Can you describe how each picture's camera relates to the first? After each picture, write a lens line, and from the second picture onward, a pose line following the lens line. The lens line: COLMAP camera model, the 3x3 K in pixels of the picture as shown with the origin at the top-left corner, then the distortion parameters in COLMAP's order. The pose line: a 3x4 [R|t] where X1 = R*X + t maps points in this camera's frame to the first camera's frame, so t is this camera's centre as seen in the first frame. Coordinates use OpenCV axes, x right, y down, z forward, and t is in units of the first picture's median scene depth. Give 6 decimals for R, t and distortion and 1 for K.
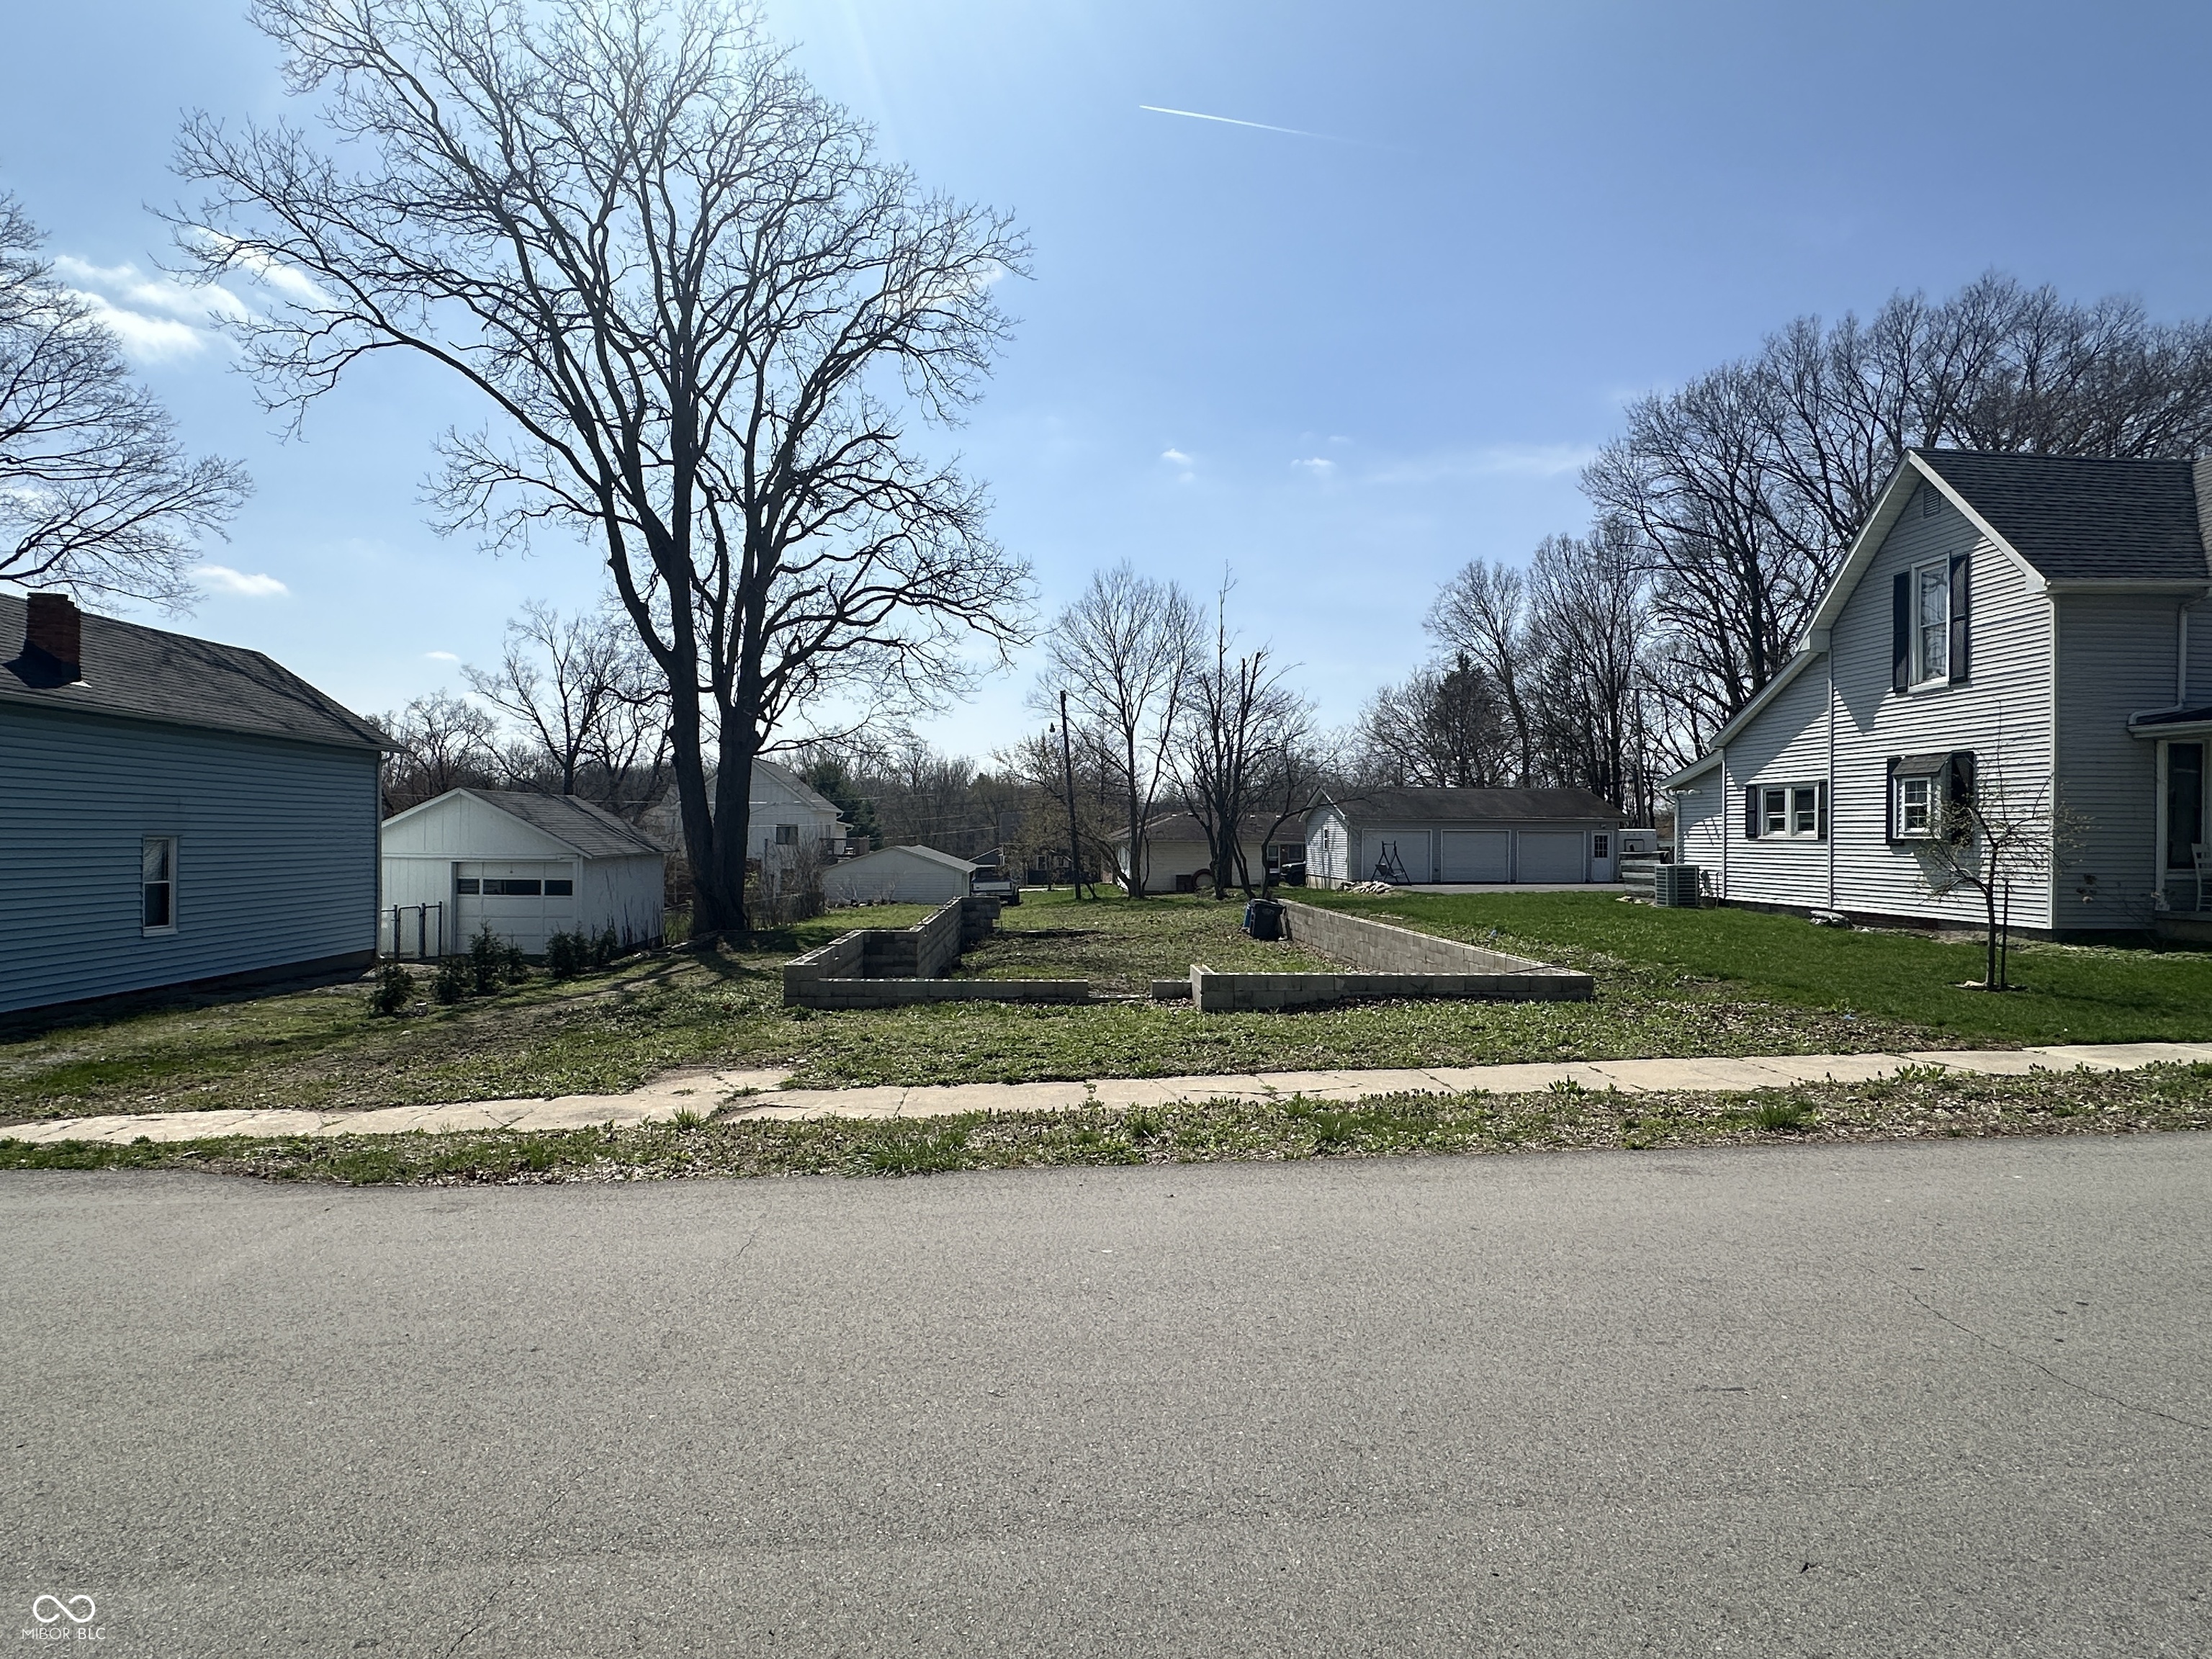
lens RADIAL K [[1180.4, 0, 1102.6], [0, 1180.4, 835.5], [0, 0, 1]] dist [-0.002450, 0.000630]
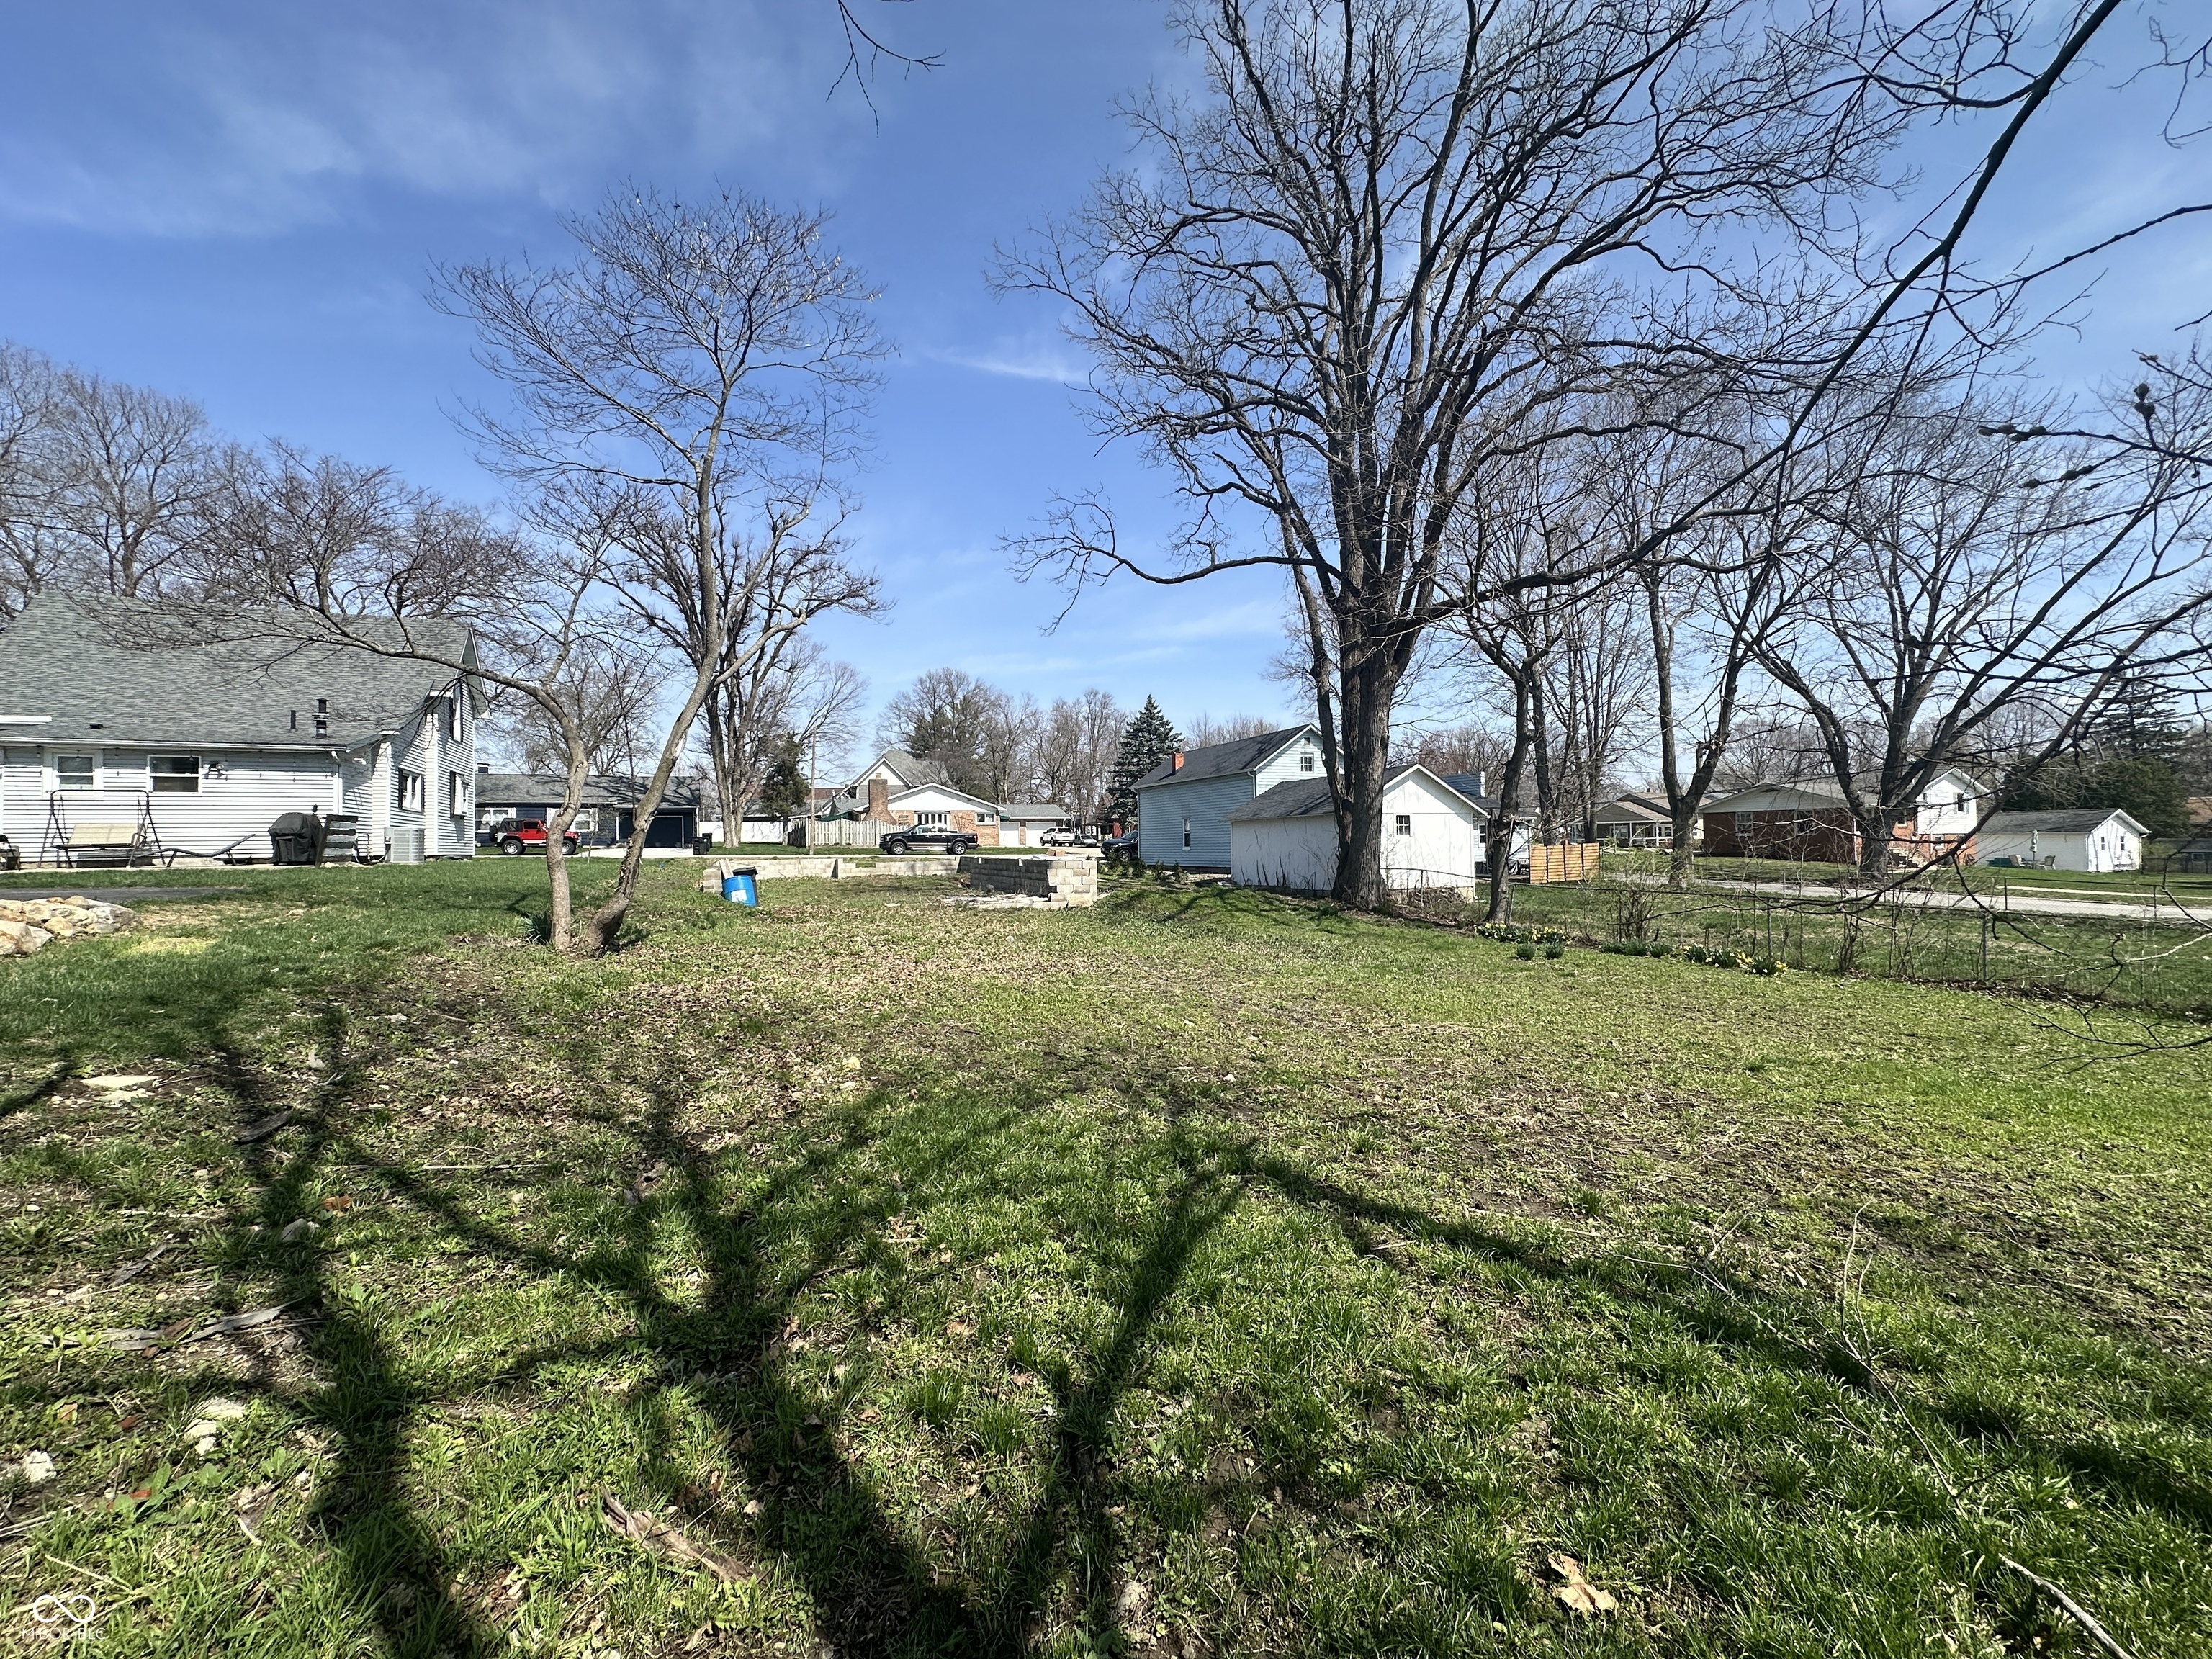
lens RADIAL K [[876.1, 0, 1103.7], [0, 876.1, 832.2], [0, 0, 1]] dist [-0.001638, 0.000496]
pose [[-0.940144, 0.003327, -0.340761, 0.136818], [0.010551, 0.999757, -0.019350, 0.055805], [0.340614, -0.021787, -0.939951, 2.142944]]
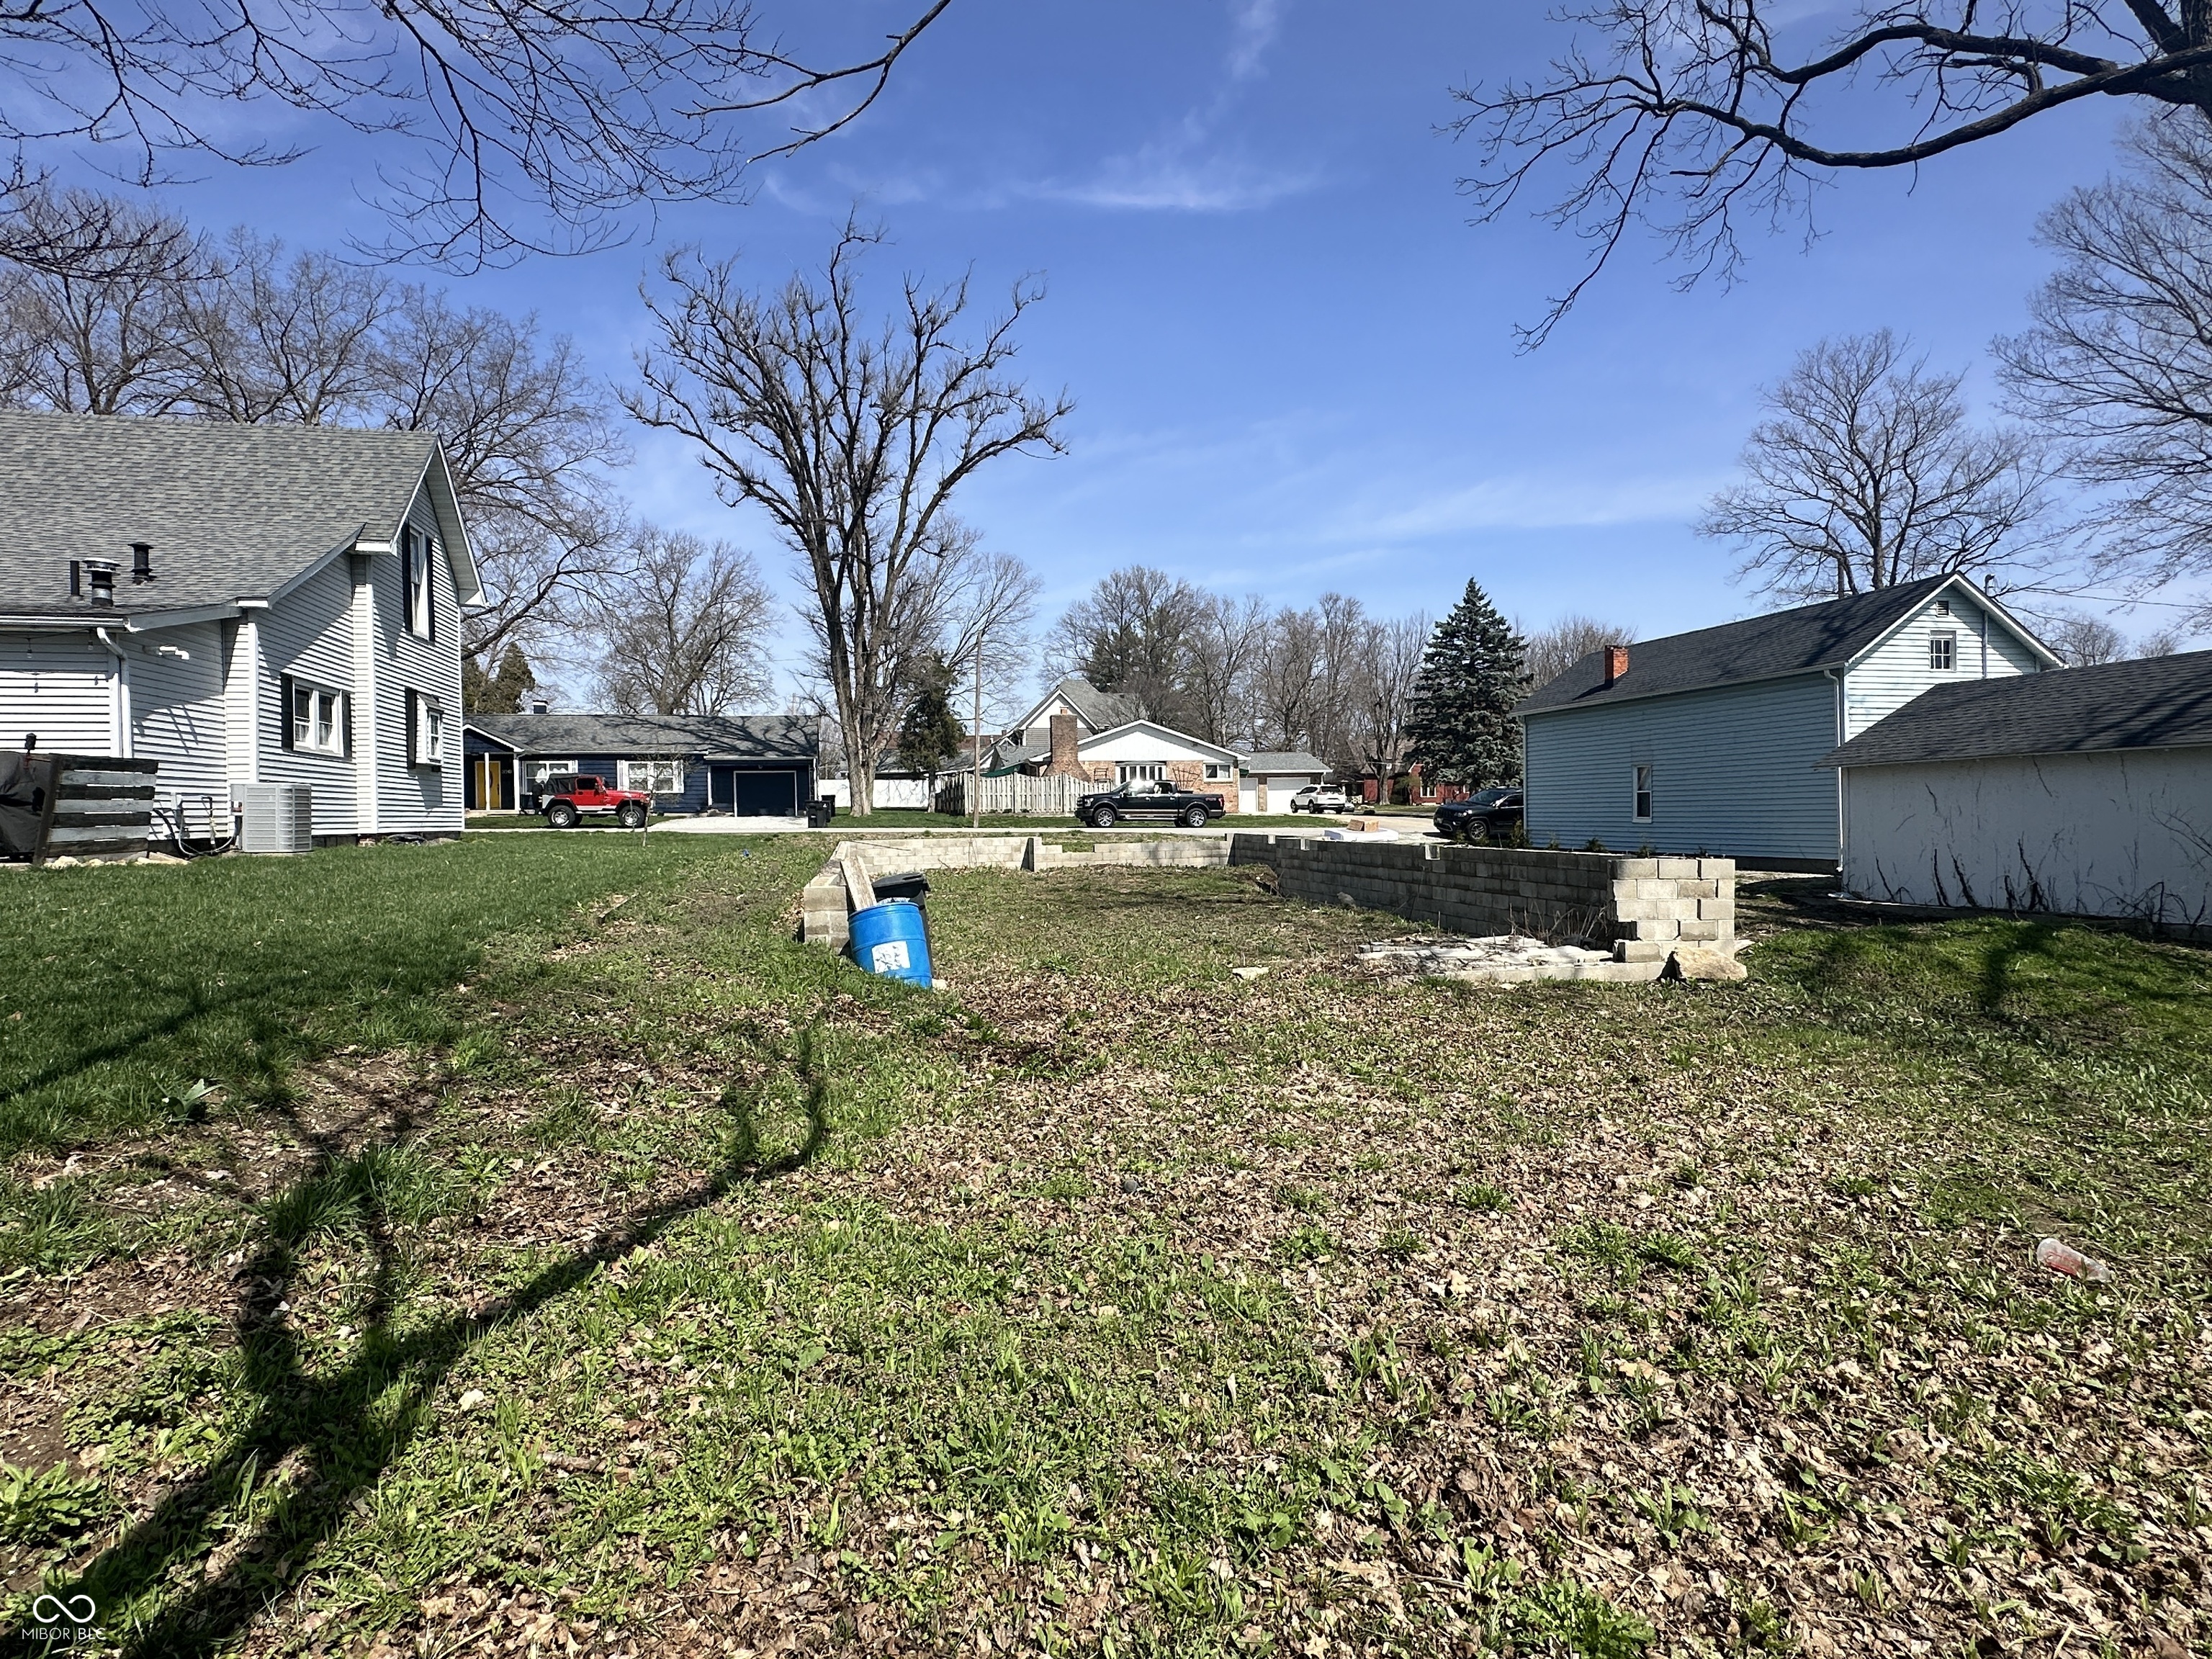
lens RADIAL K [[1108.8, 0, 1103.2], [0, 1108.8, 827.9], [0, 0, 1]] dist [-0.002421, -0.001865]
pose [[-0.986804, 0.011204, -0.161529, 0.164329], [0.009776, 0.999906, 0.009636, 0.047968], [0.161622, 0.007930, -0.986821, 1.702213]]
